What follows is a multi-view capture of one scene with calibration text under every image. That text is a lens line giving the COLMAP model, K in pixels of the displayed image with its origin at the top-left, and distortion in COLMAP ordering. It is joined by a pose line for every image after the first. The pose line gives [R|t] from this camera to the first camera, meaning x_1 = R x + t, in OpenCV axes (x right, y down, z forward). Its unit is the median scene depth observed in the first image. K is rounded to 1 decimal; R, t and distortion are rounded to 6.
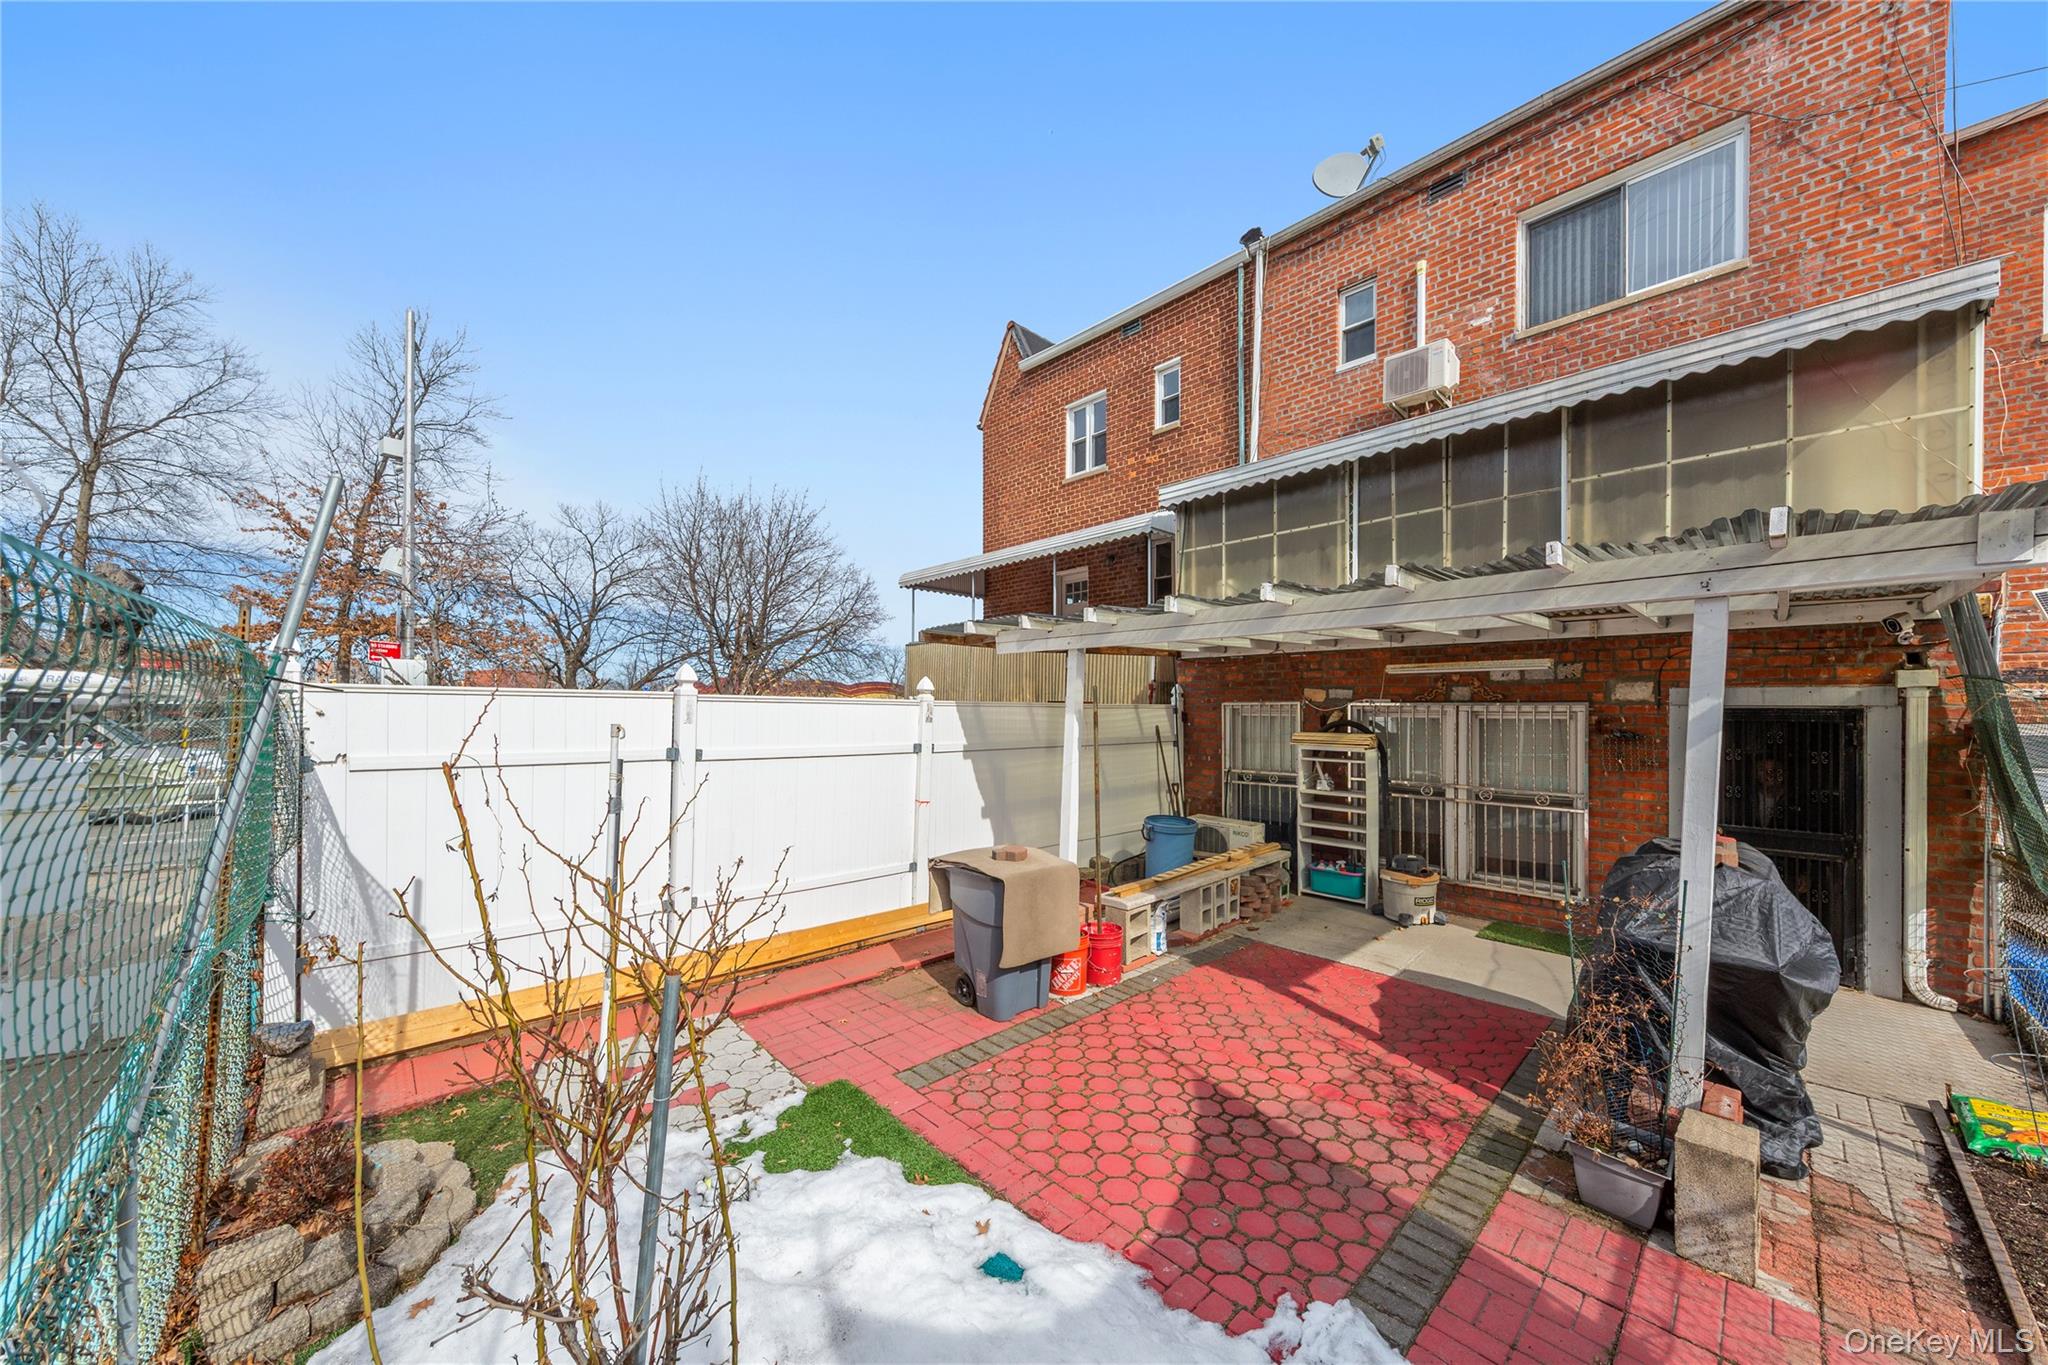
lens RADIAL K [[700.0, 0, 1024.0], [0, 700.0, 682.5], [0, 0, 1]] dist [-0.000511, -0.000090]
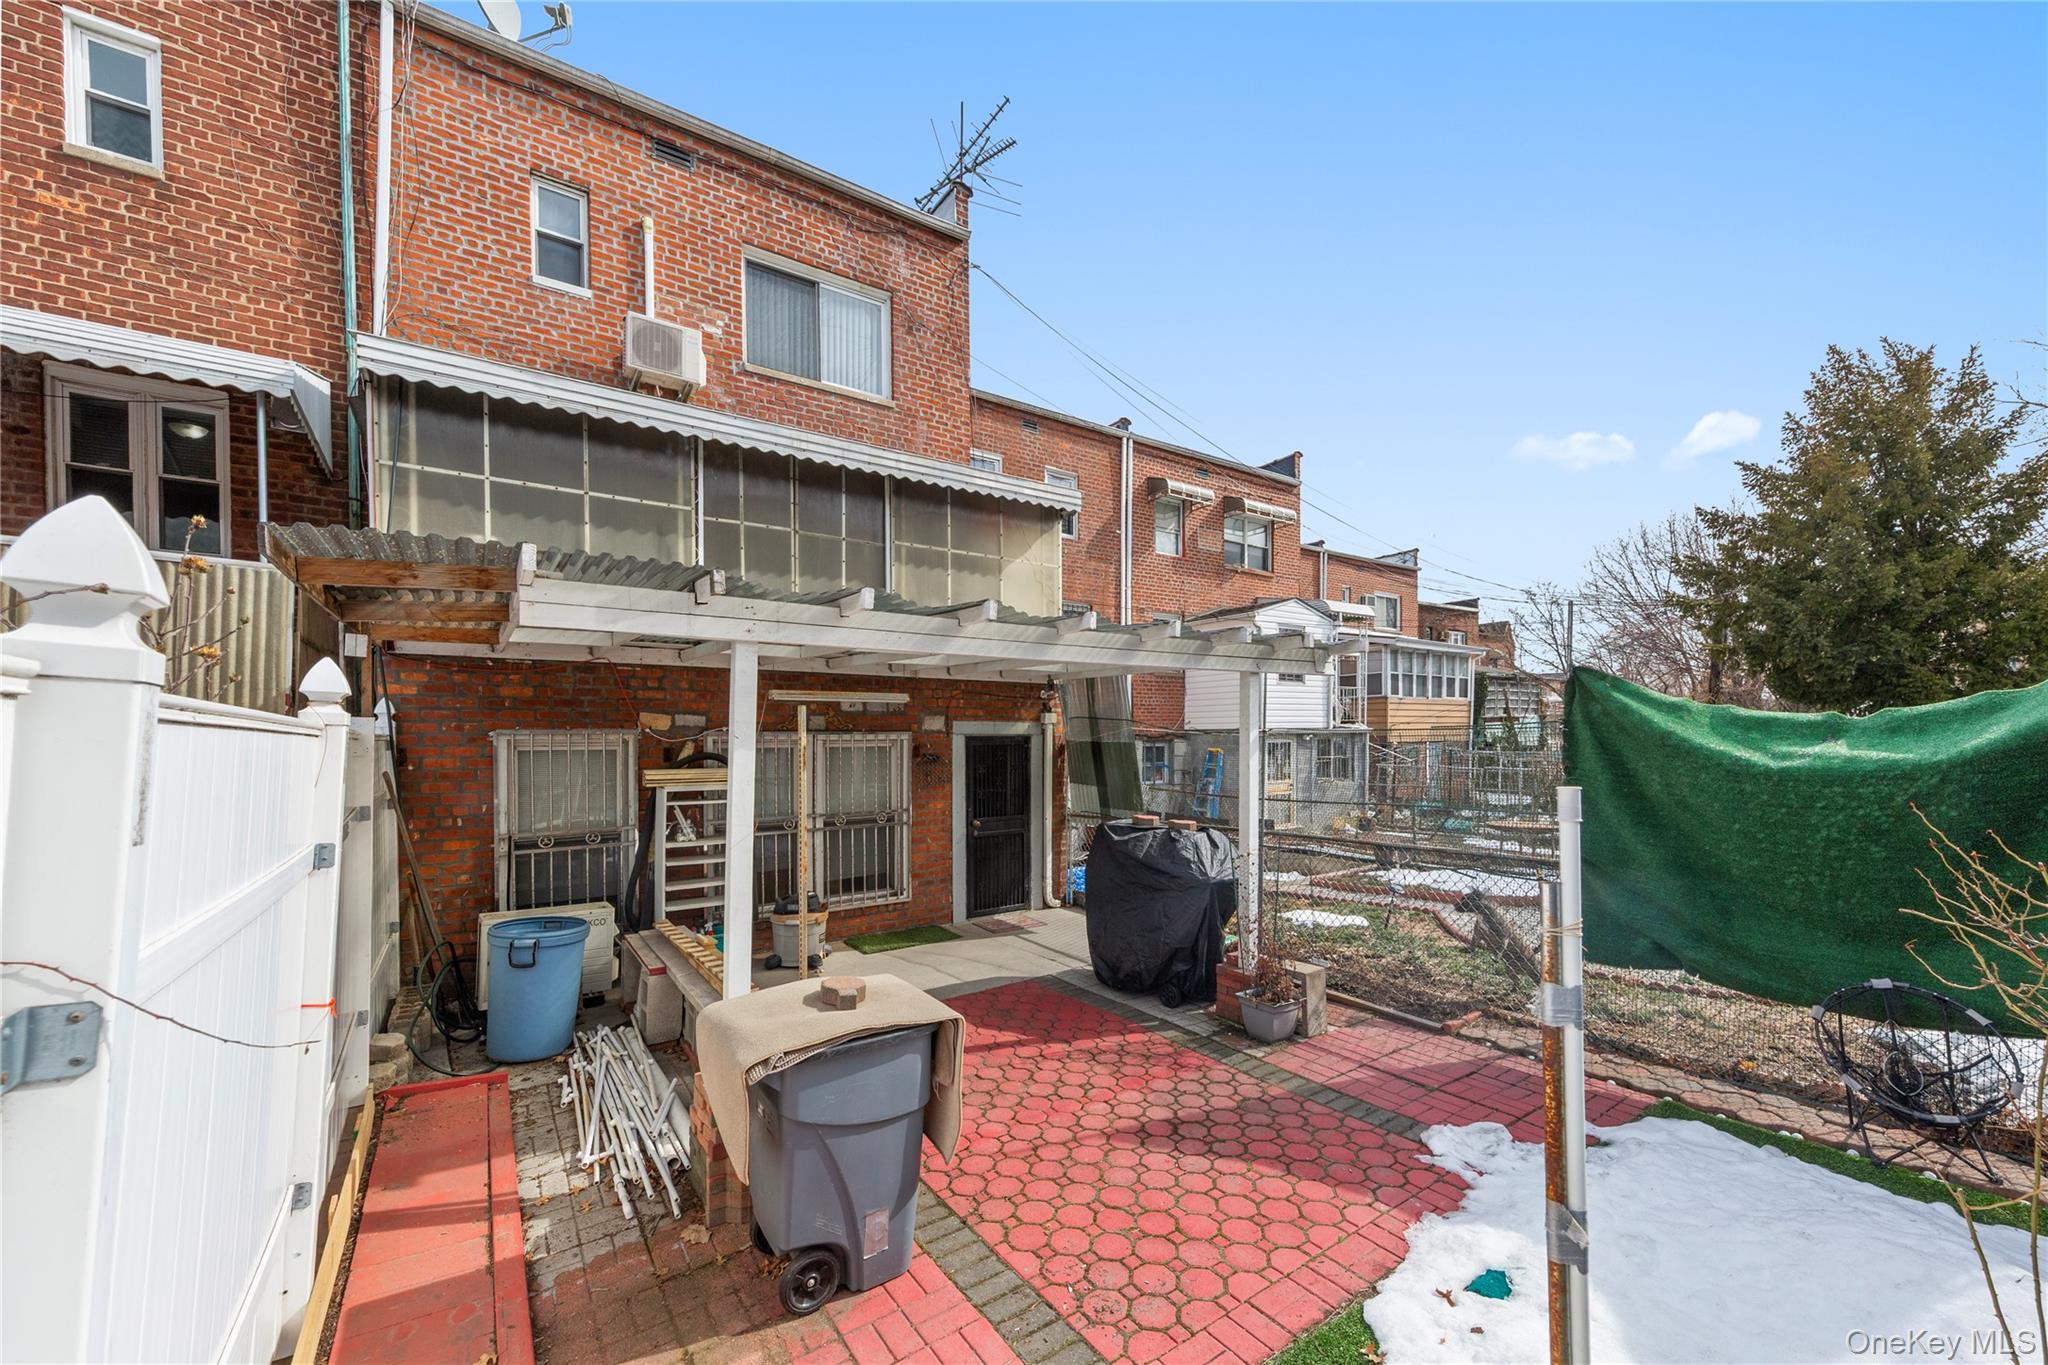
lens RADIAL K [[796.7, 0, 1024.5], [0, 796.7, 717.7], [0, 0, 1]] dist [0.001846, -0.000251]
pose [[0.142833, 0.017293, 0.989596, -0.443447], [-0.032143, 0.999401, -0.012824, 0.013336], [-0.989225, -0.029977, 0.143304, 0.521847]]
